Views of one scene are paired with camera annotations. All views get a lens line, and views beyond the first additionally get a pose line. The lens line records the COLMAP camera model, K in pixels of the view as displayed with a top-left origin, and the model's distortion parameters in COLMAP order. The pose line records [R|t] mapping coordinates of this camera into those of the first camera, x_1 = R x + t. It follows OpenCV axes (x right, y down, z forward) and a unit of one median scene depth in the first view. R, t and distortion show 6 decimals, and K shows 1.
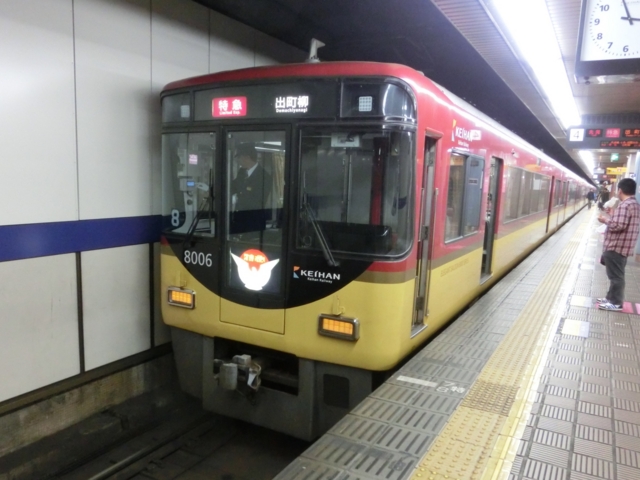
lens RADIAL K [[485.6, 0, 330.4], [0, 485.6, 251.7], [0, 0, 1]] dist [0.028697, 0.016151]
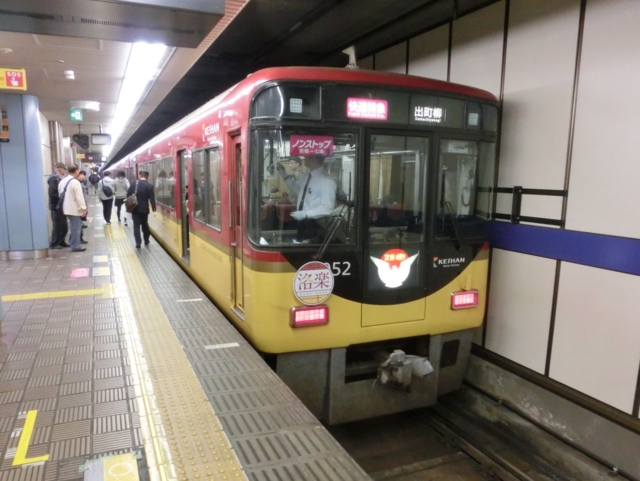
lens RADIAL K [[485.6, 0, 313.2], [0, 485.6, 243.7], [0, 0, 1]] dist [0.028697, 0.016151]
pose [[0.603652, -0.134417, 0.785835, -1.092569], [0.102491, 0.990589, 0.090710, -0.129445], [-0.790633, 0.025784, 0.611748, 0.502401]]
